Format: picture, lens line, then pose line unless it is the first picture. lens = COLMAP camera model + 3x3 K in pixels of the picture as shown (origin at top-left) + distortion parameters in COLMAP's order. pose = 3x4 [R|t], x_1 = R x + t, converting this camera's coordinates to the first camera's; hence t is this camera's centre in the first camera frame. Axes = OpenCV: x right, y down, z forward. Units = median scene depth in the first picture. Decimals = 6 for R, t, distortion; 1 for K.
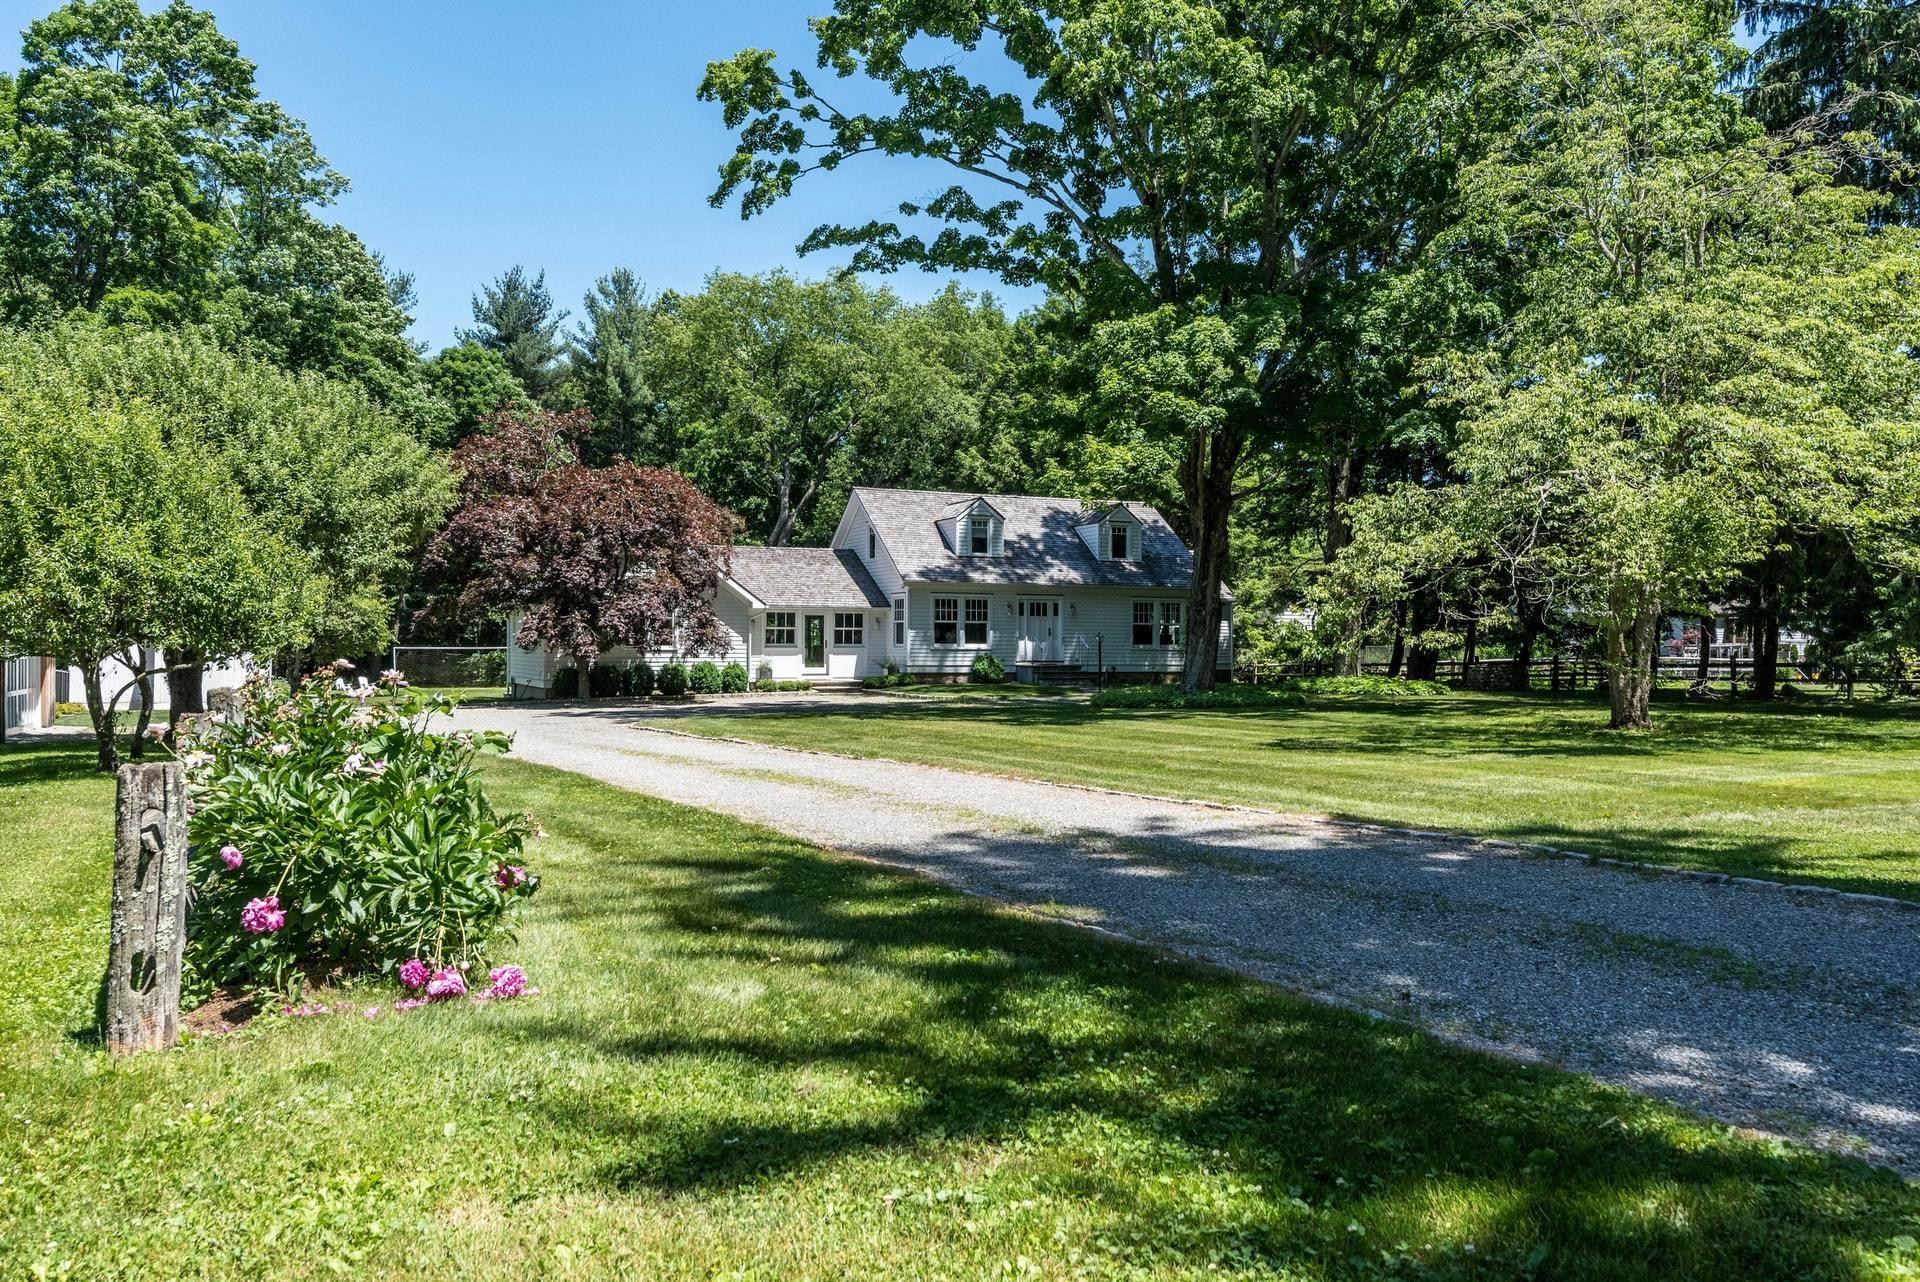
lens RADIAL K [[960.3, 0, 993.8], [0, 960.3, 647.7], [0, 0, 1]] dist [-0.001392, -0.002523]
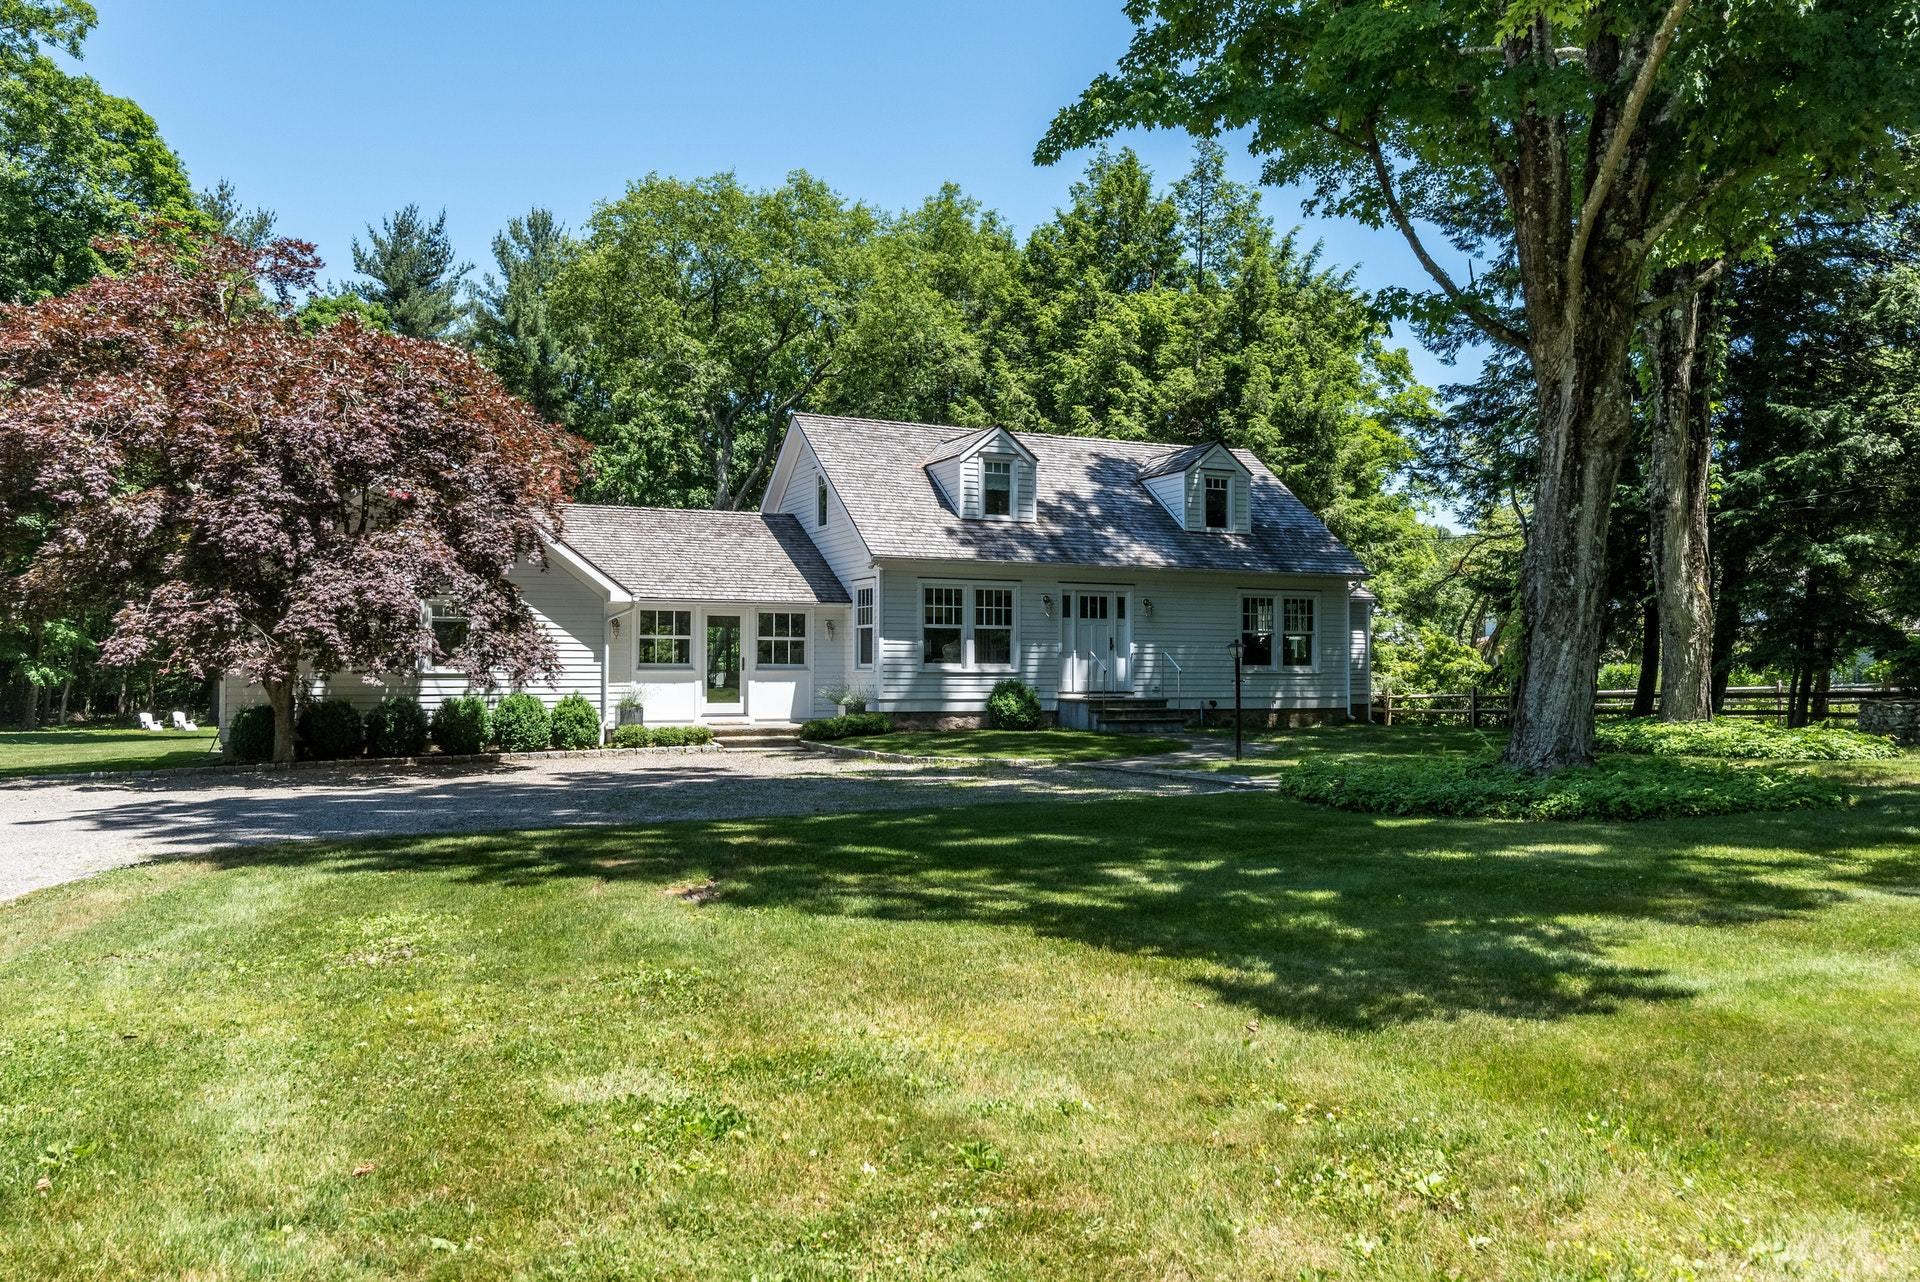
lens RADIAL K [[895.5, 0, 944.9], [0, 895.5, 649.0], [0, 0, 1]] dist [-0.001373, -0.000214]
pose [[0.999615, -0.000497, -0.027726, -0.033263], [-0.000224, 0.999662, -0.025994, 0.001360], [0.027729, 0.025990, 0.999278, 0.443467]]
